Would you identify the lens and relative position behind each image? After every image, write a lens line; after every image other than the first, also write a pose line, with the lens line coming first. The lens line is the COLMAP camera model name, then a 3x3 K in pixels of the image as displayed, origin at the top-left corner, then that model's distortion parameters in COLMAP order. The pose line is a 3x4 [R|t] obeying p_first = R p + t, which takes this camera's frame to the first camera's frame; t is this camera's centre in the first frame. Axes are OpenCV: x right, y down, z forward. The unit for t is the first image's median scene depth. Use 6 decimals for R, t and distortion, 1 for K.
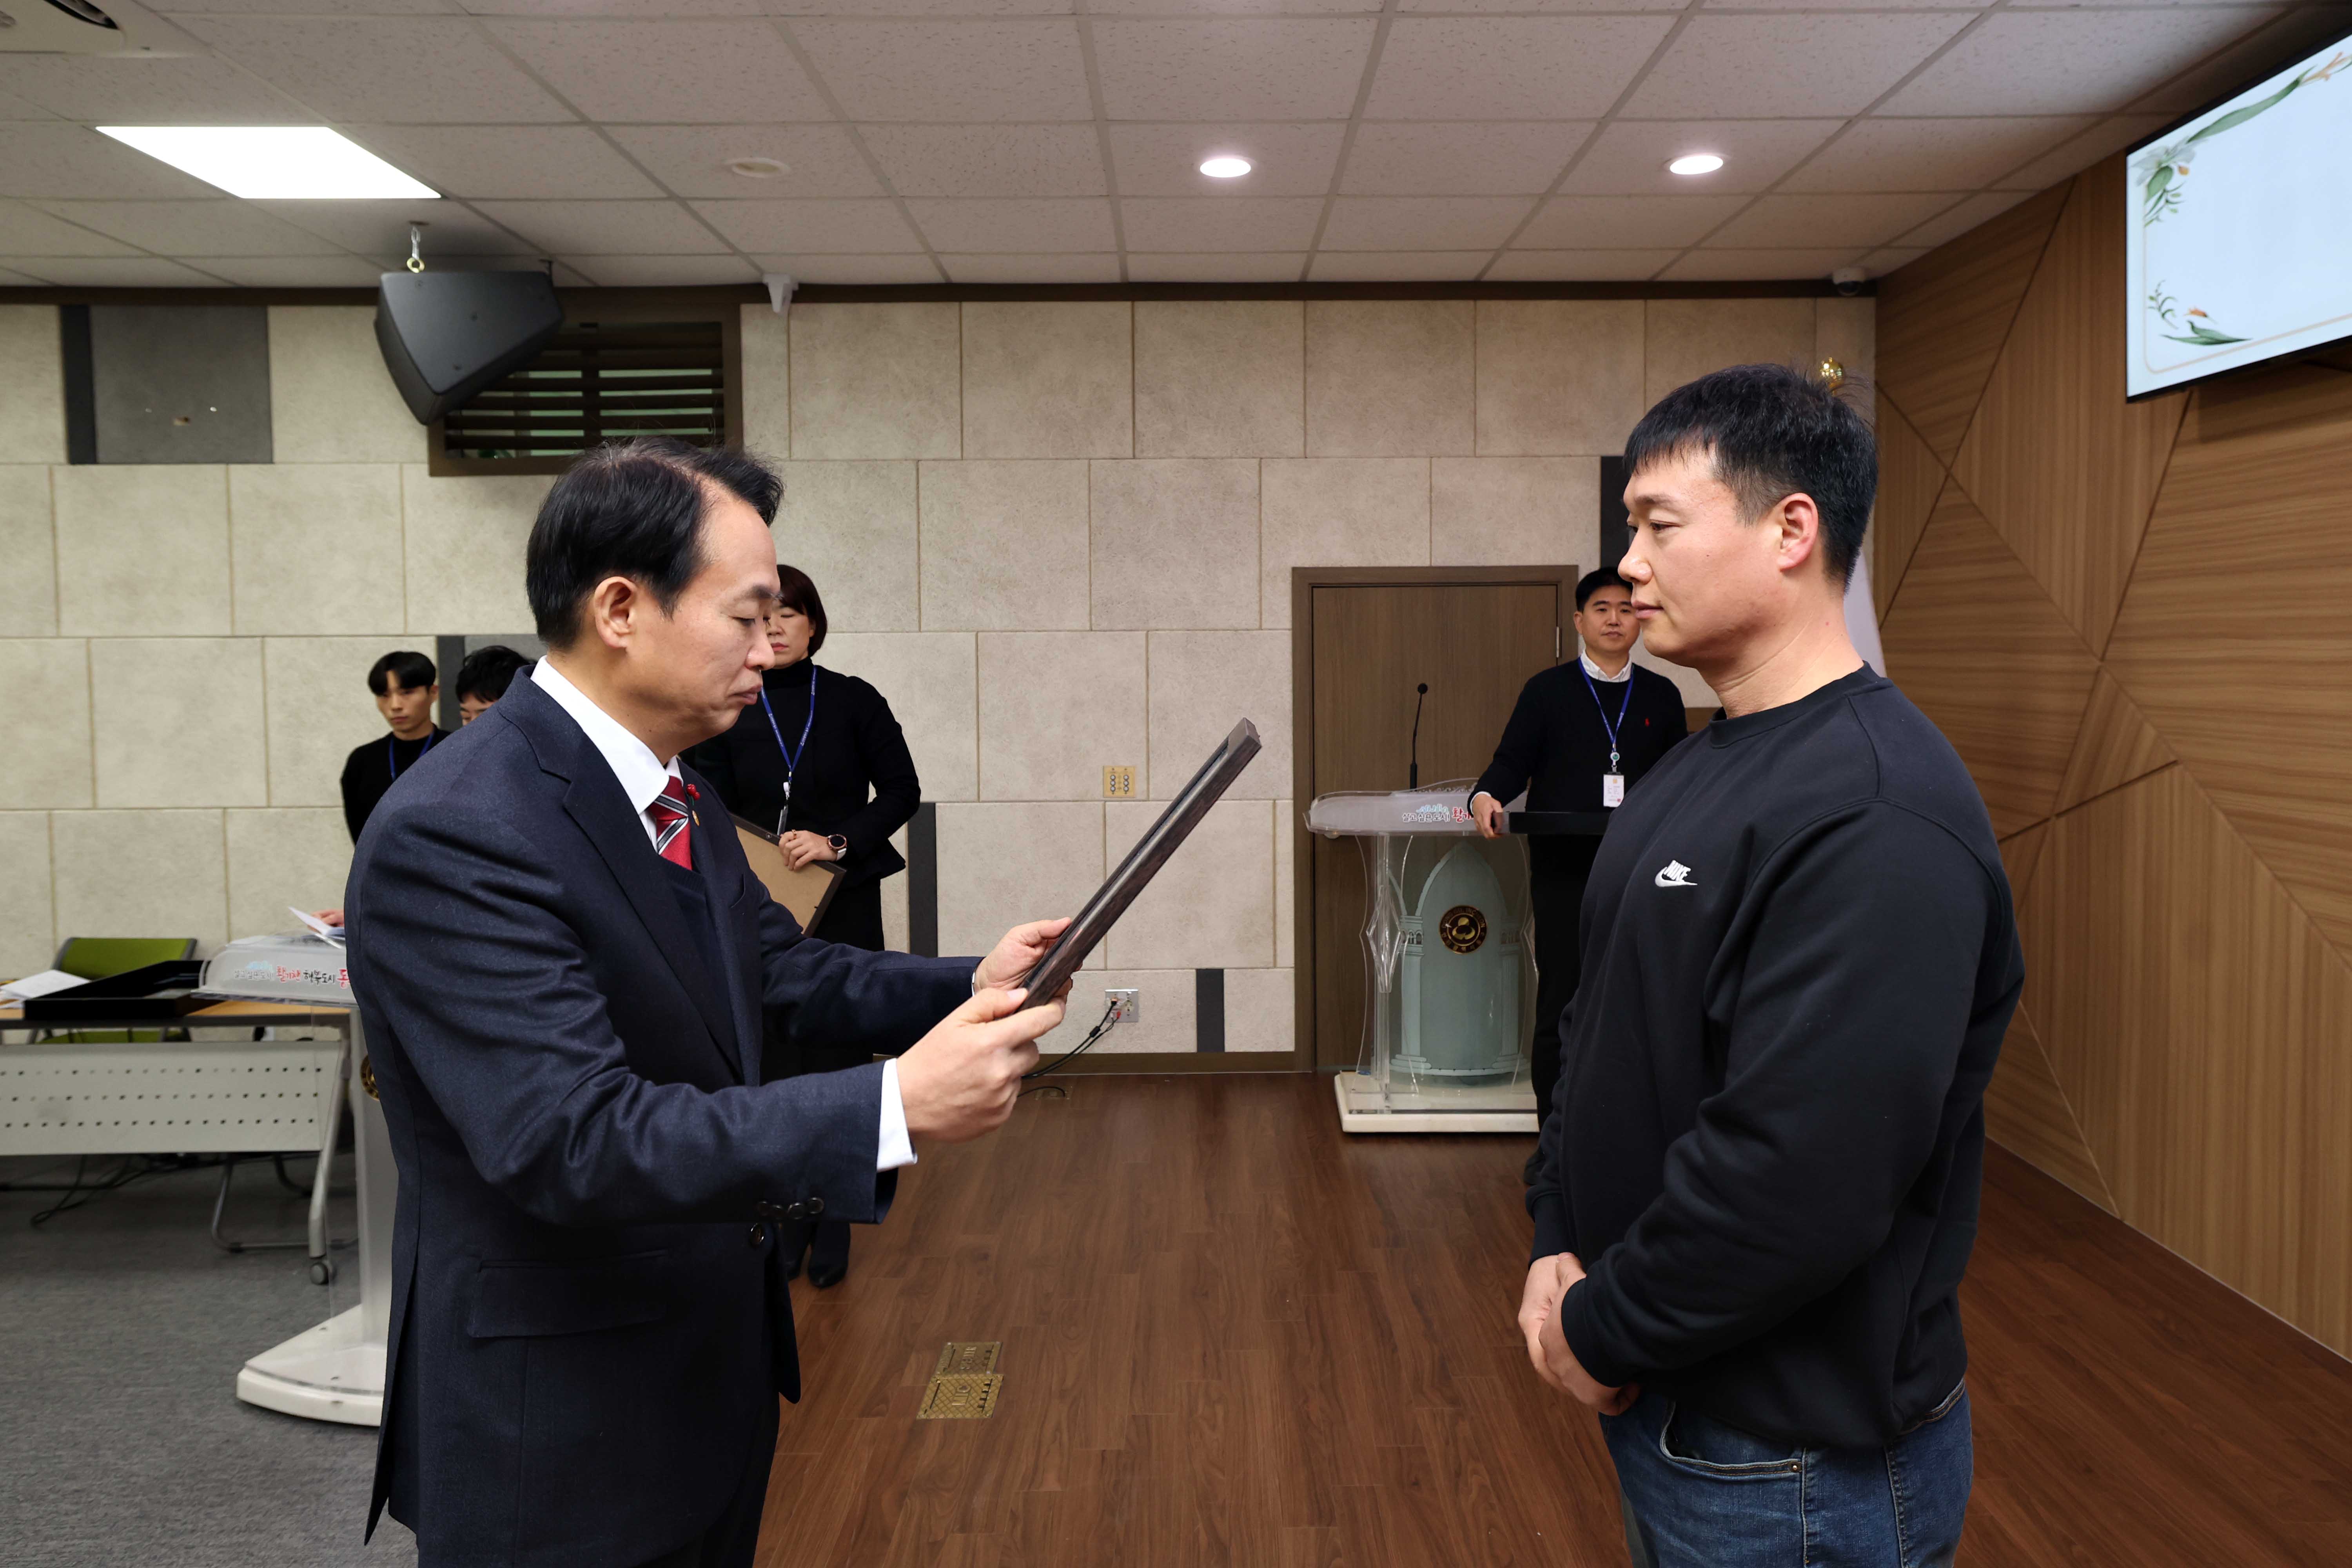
lens RADIAL K [[1504.0, 0, 1202.9], [0, 1504.0, 720.5], [0, 0, 1]] dist [0.003109, 0.022050]
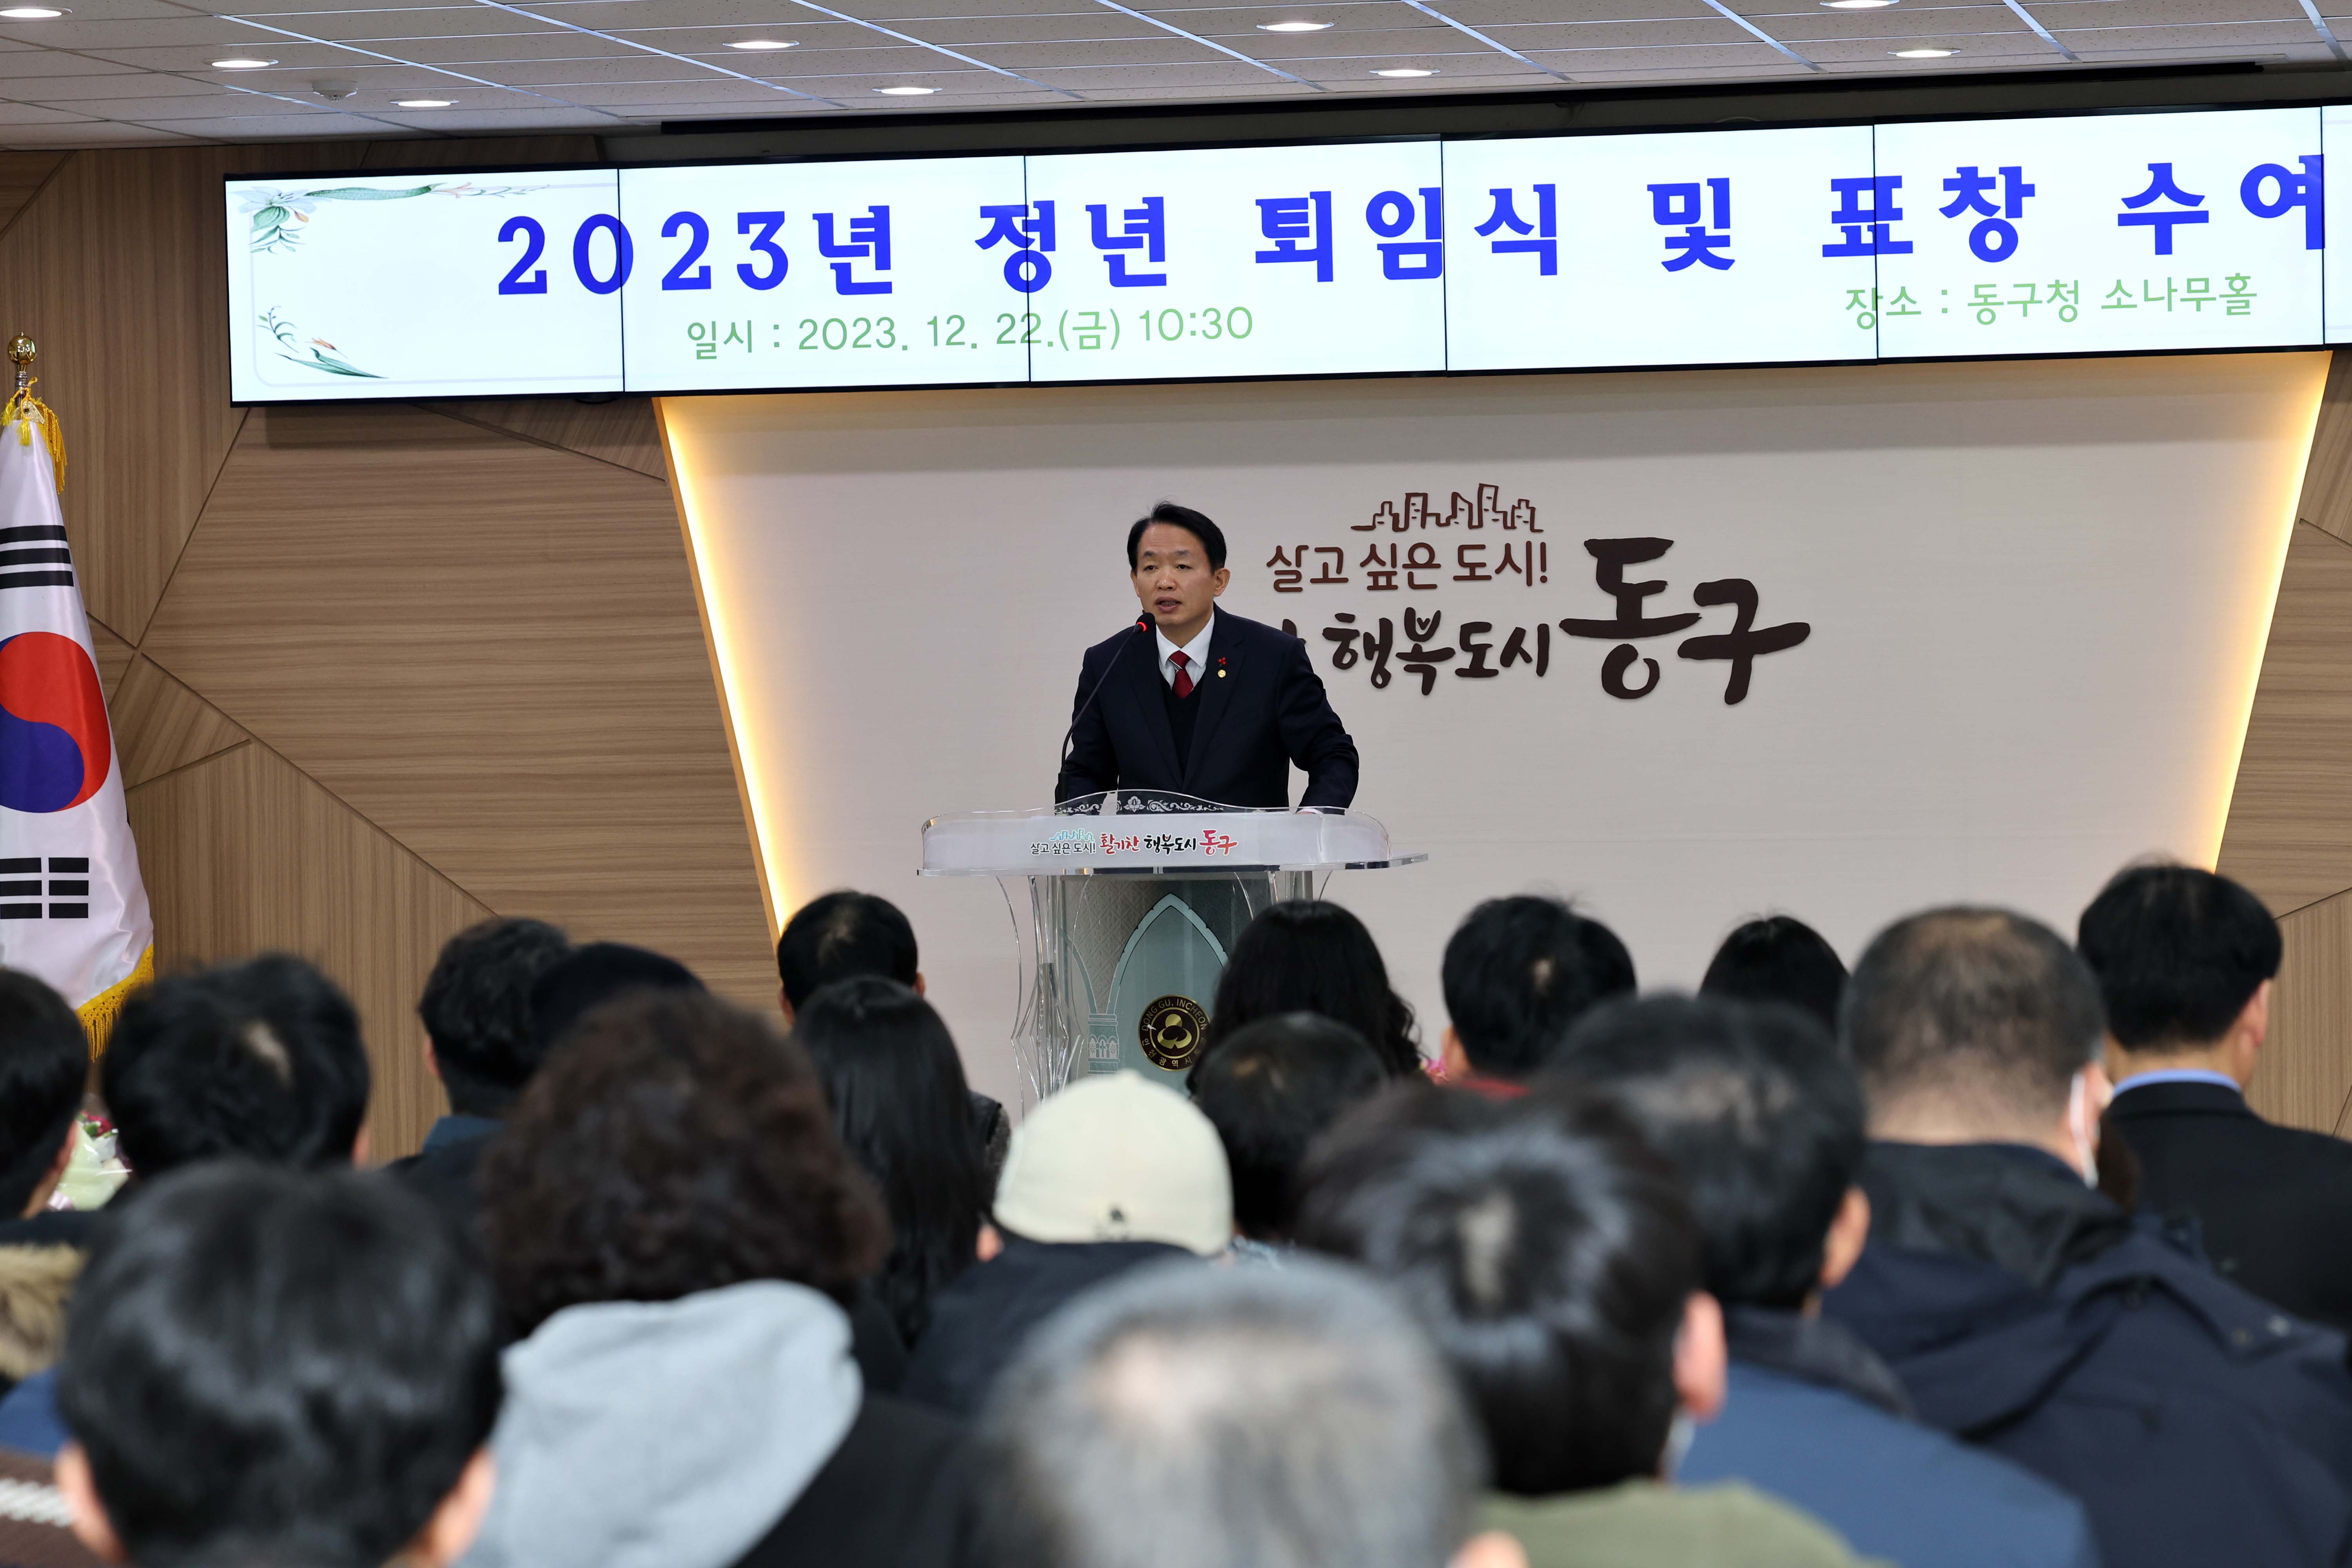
lens RADIAL K [[6983.2, 0, 1226.9], [0, 6983.2, 758.0], [0, 0, 1]] dist [0.260038, 0.000000]
pose [[0.227382, -0.005343, 0.973791, -3.318739], [0.060409, 0.998136, -0.008629, 0.102311], [-0.971930, 0.060788, 0.227281, -0.657522]]
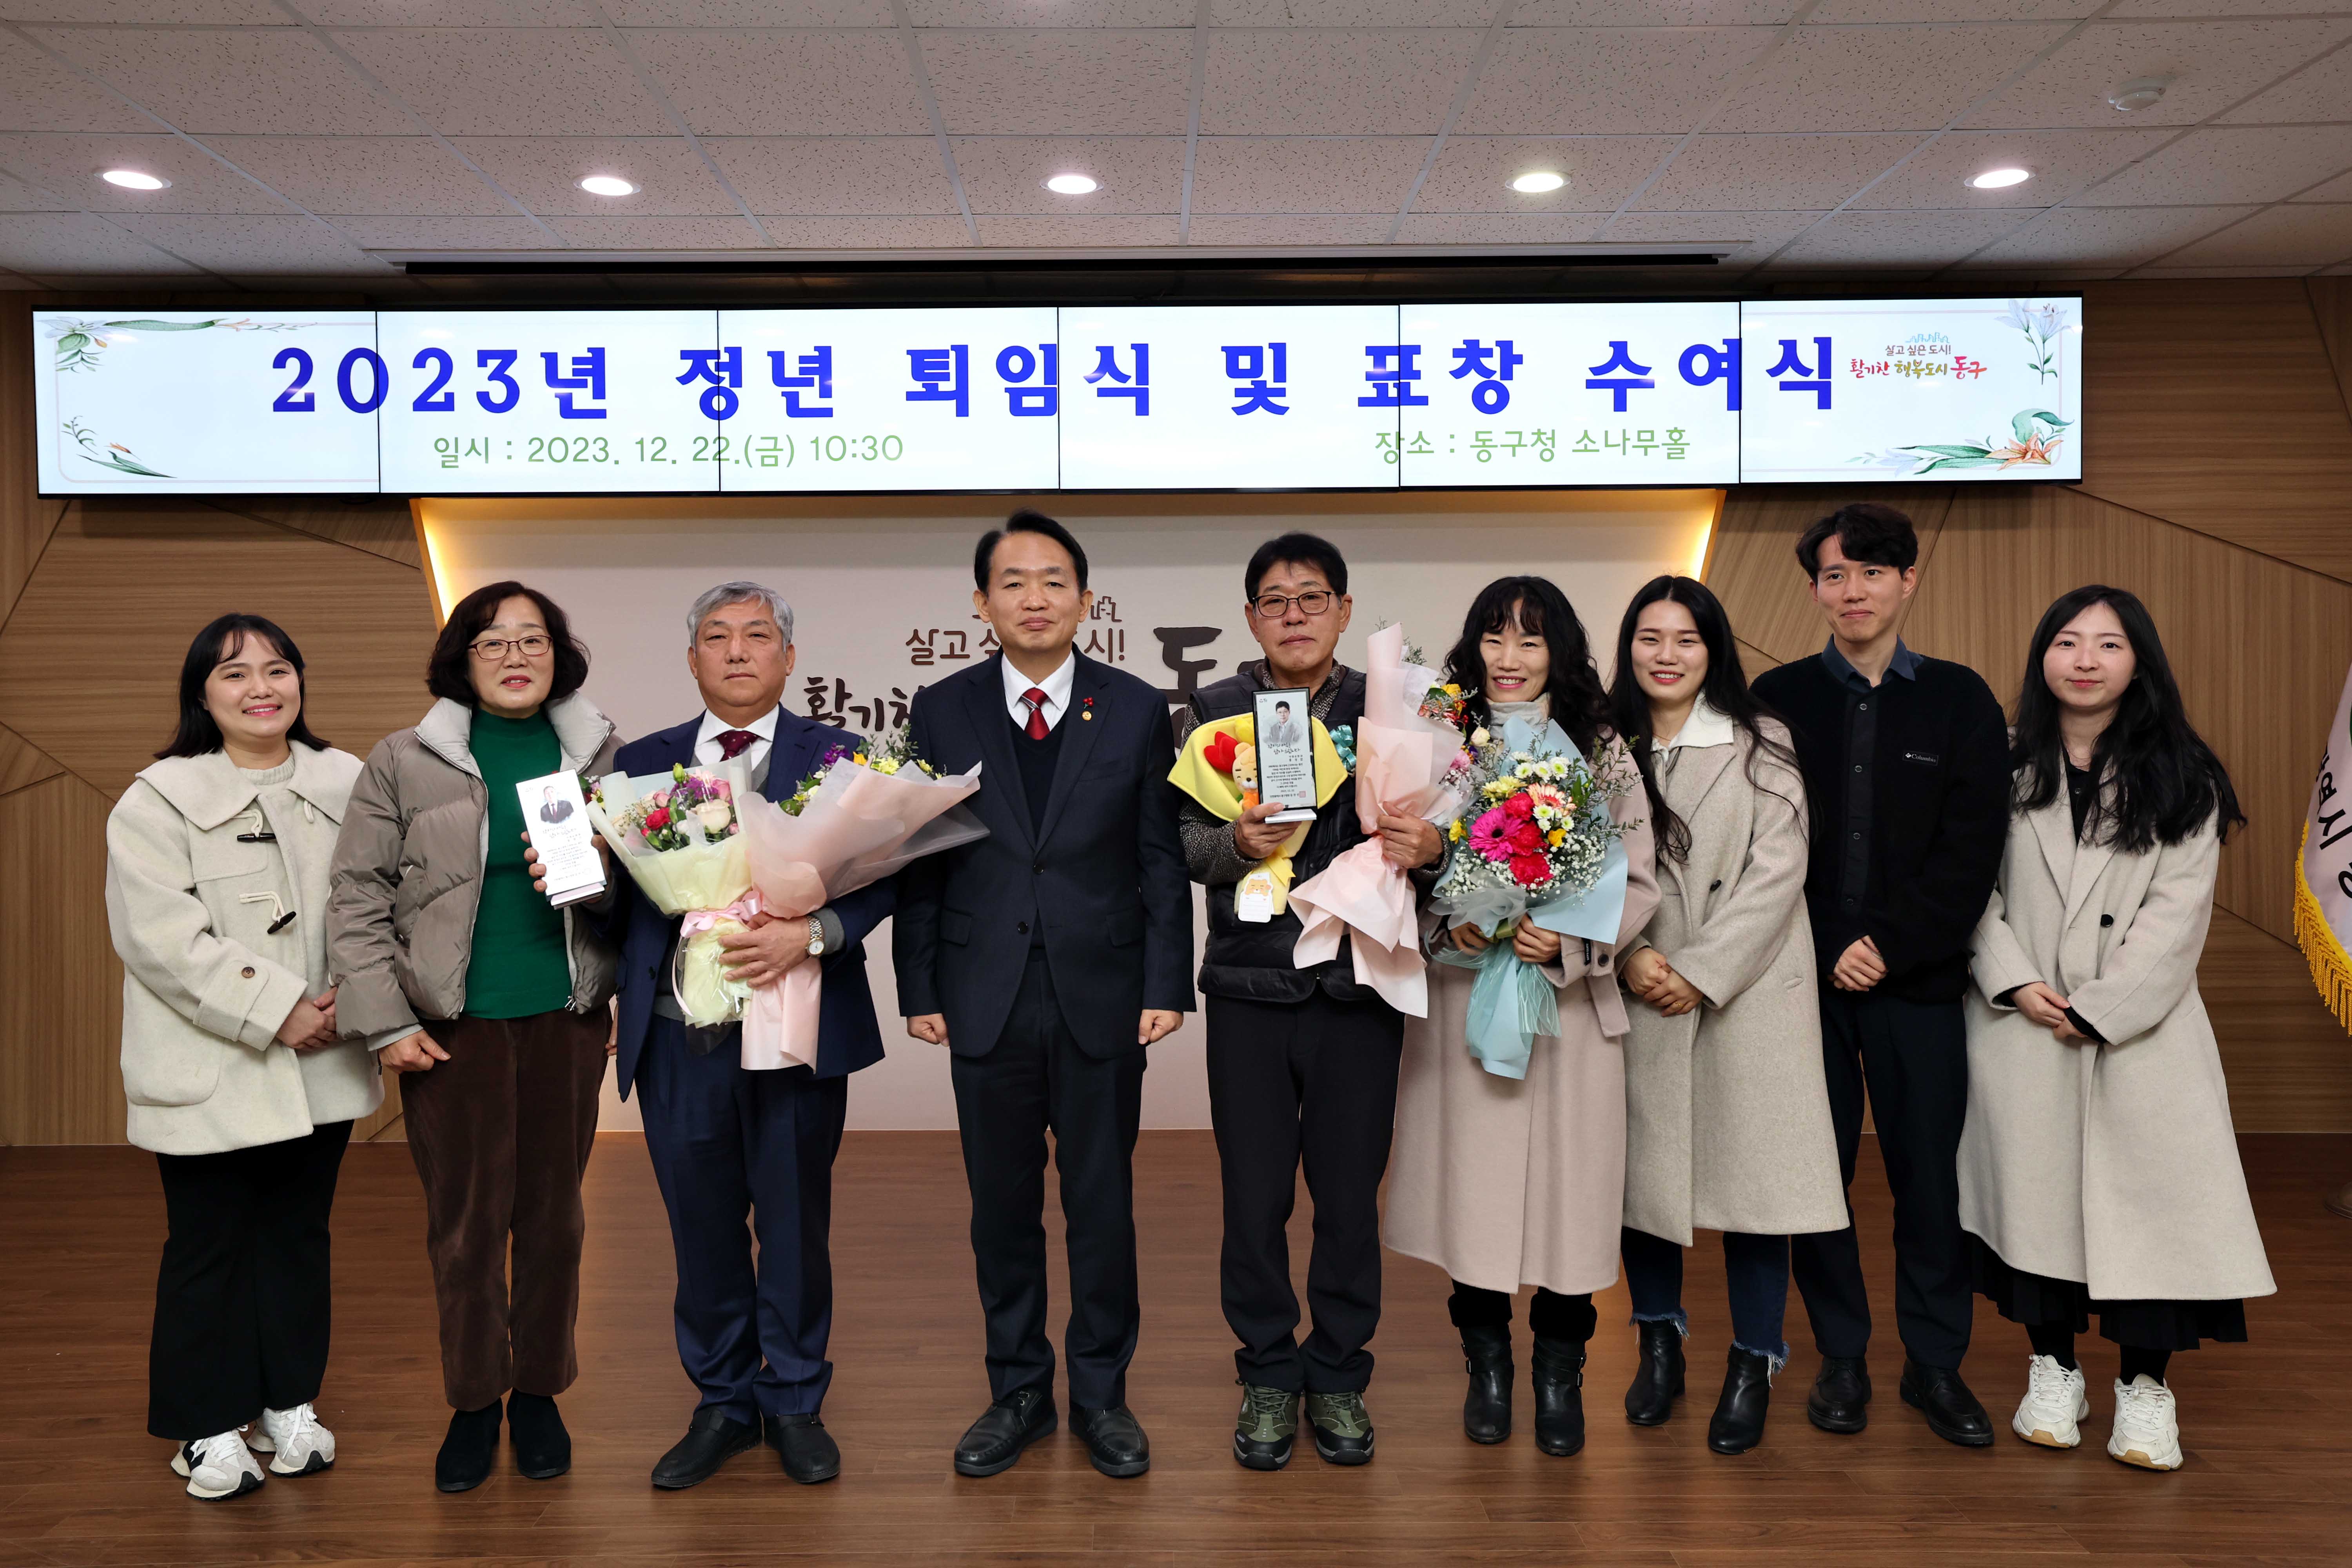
lens RADIAL K [[1616.0, 0, 1146.4], [0, 1616.0, 730.6], [0, 0, 1]] dist [0.004886, 0.032958]
pose [[0.005577, 0.014822, 0.999875, -0.641937], [0.053838, 0.998435, -0.015100, 0.051884], [-0.998534, 0.053915, 0.004770, 0.036420]]
